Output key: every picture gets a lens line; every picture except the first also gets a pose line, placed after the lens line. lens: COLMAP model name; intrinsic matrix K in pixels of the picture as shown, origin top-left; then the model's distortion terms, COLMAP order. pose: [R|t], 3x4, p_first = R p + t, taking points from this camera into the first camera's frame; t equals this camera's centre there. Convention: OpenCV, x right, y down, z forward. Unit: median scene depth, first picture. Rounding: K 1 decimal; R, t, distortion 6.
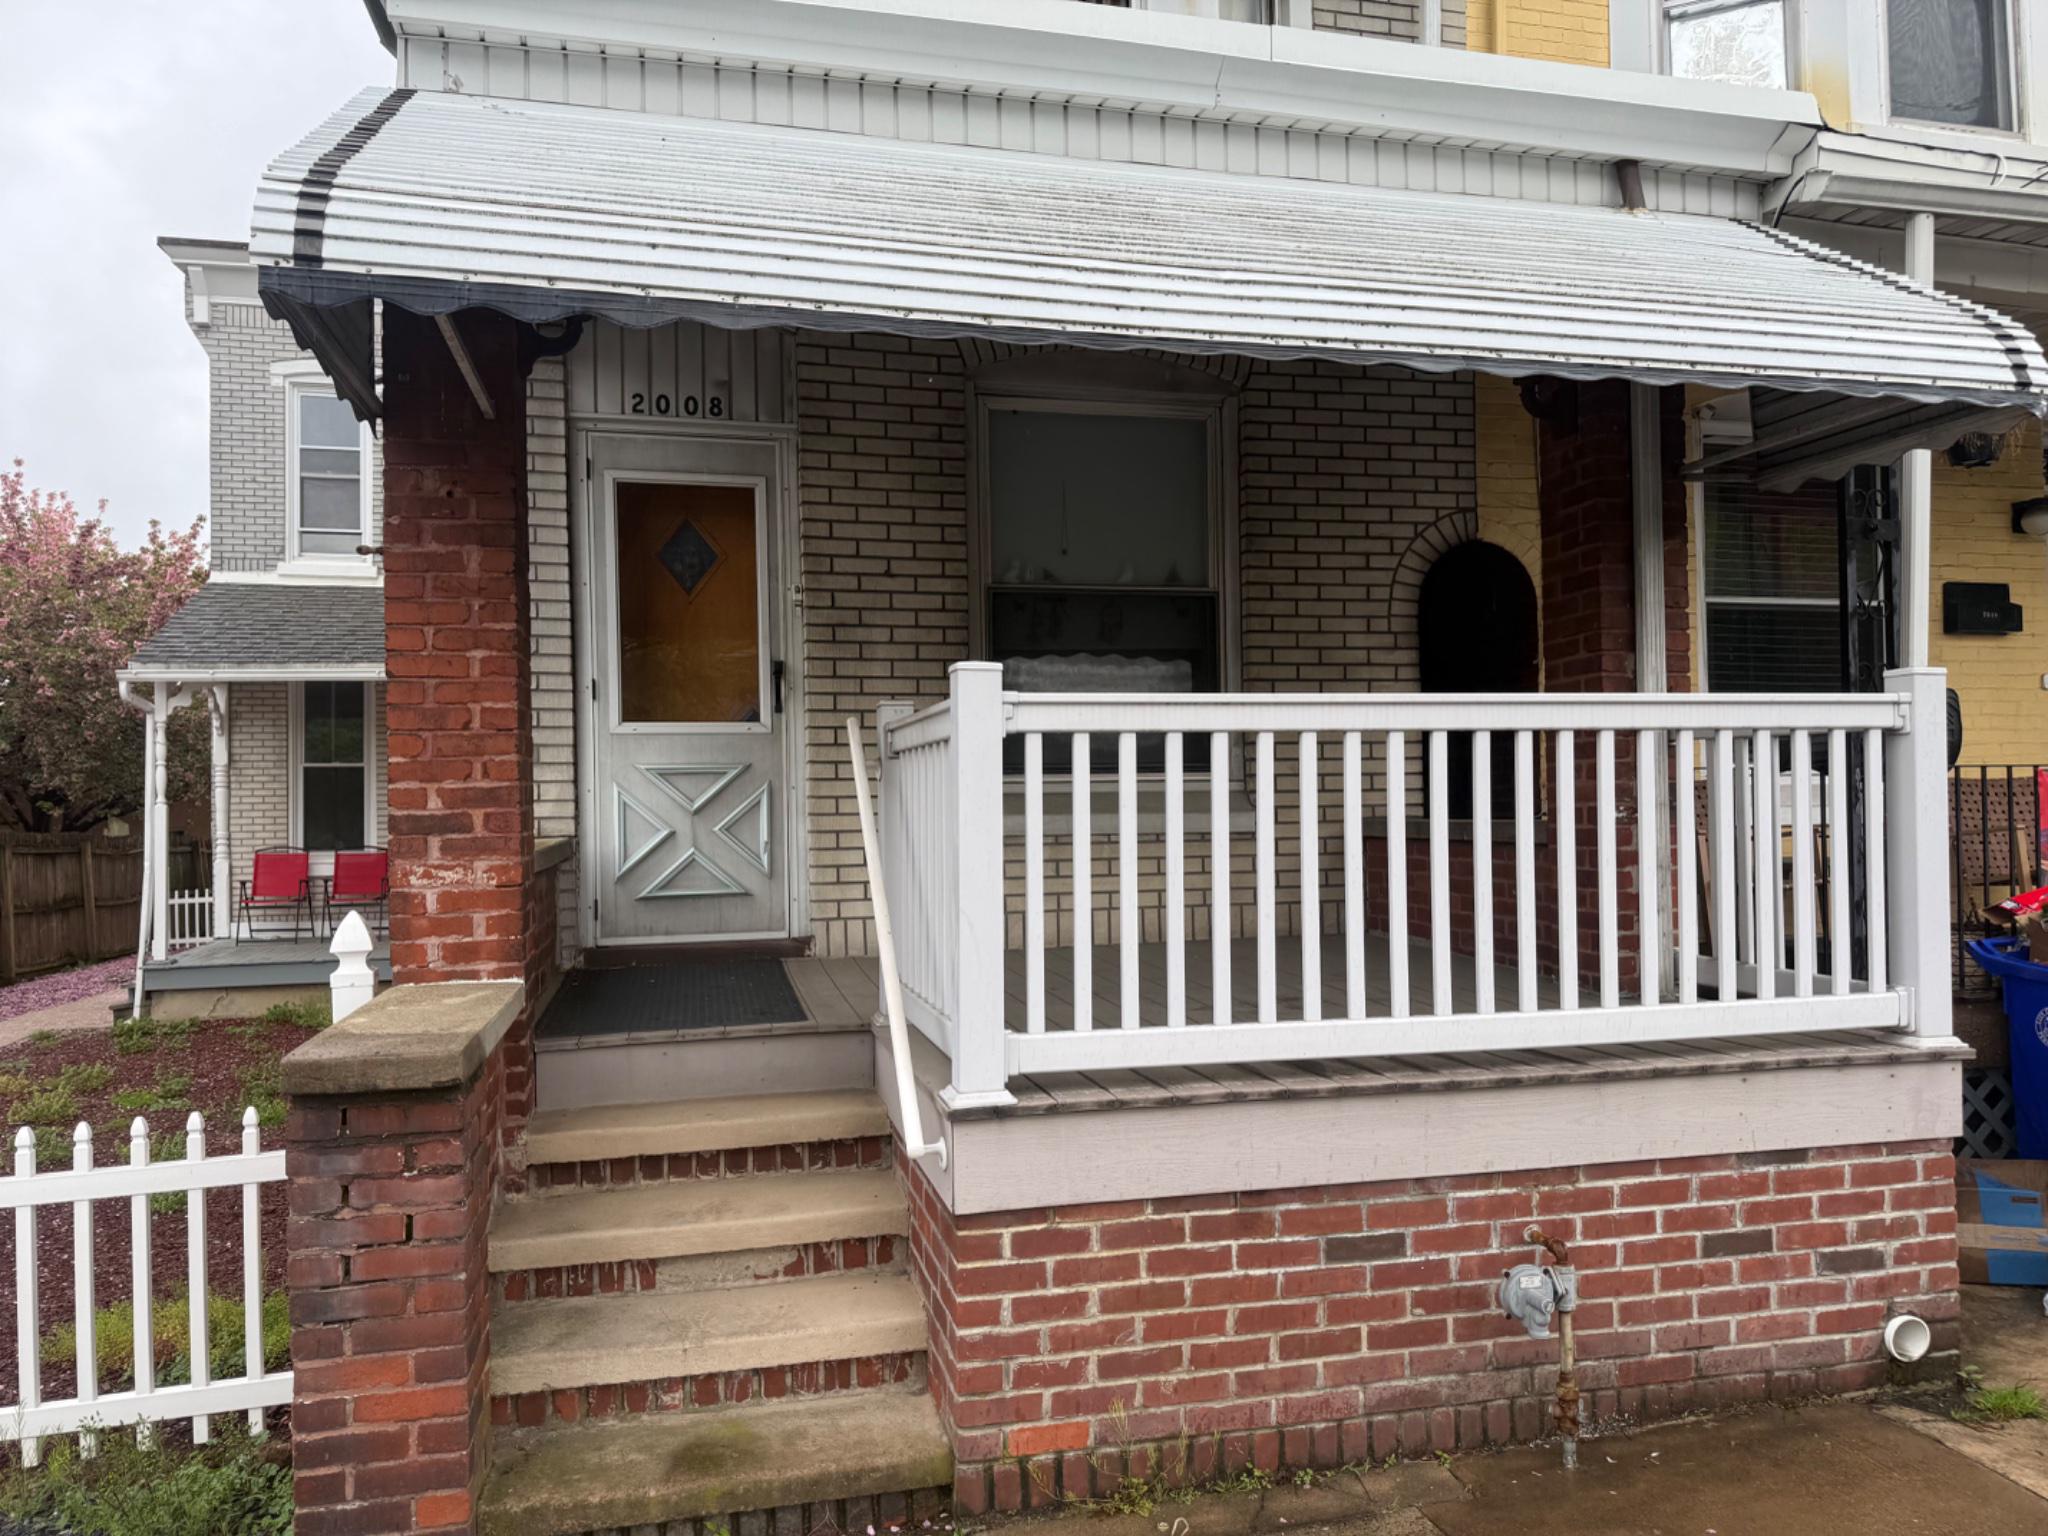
lens RADIAL K [[1450.7, 0, 1040.4], [0, 1450.7, 786.2], [0, 0, 1]] dist [0.061500, -0.076729]
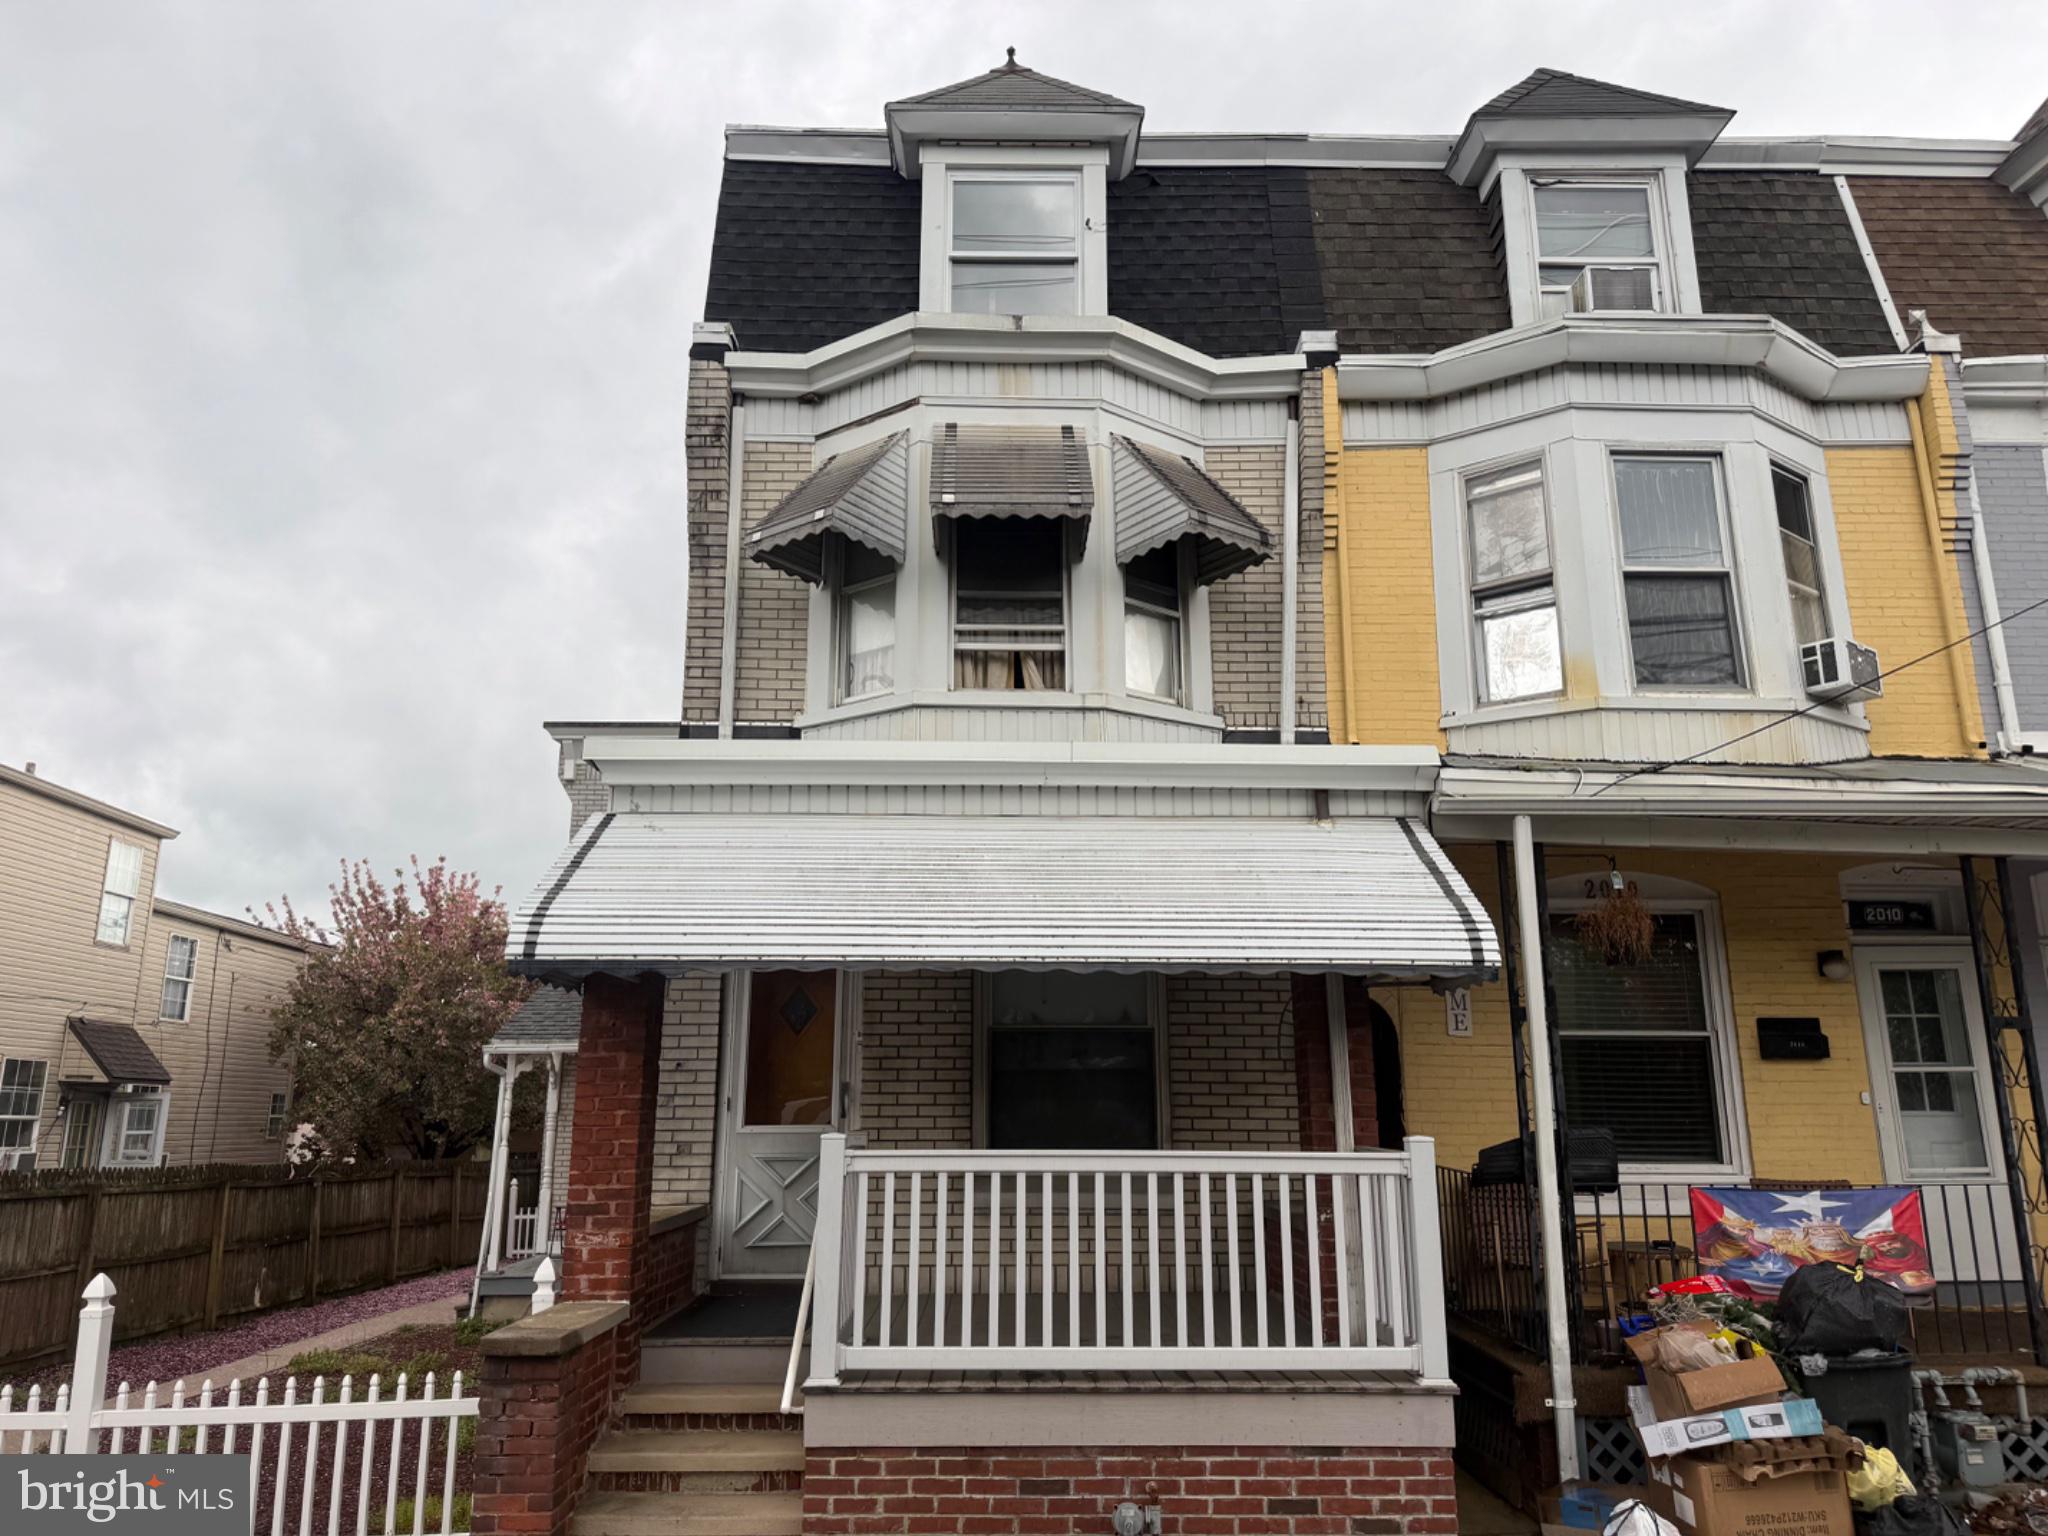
lens RADIAL K [[1450.7, 0, 1017.4], [0, 1450.7, 767.4], [0, 0, 1]] dist [0.061500, -0.076729]
pose [[0.973243, -0.038935, -0.226456, 0.559129], [-0.012442, 0.975164, -0.221135, -0.117992], [0.229442, 0.218036, 0.948587, -0.757234]]
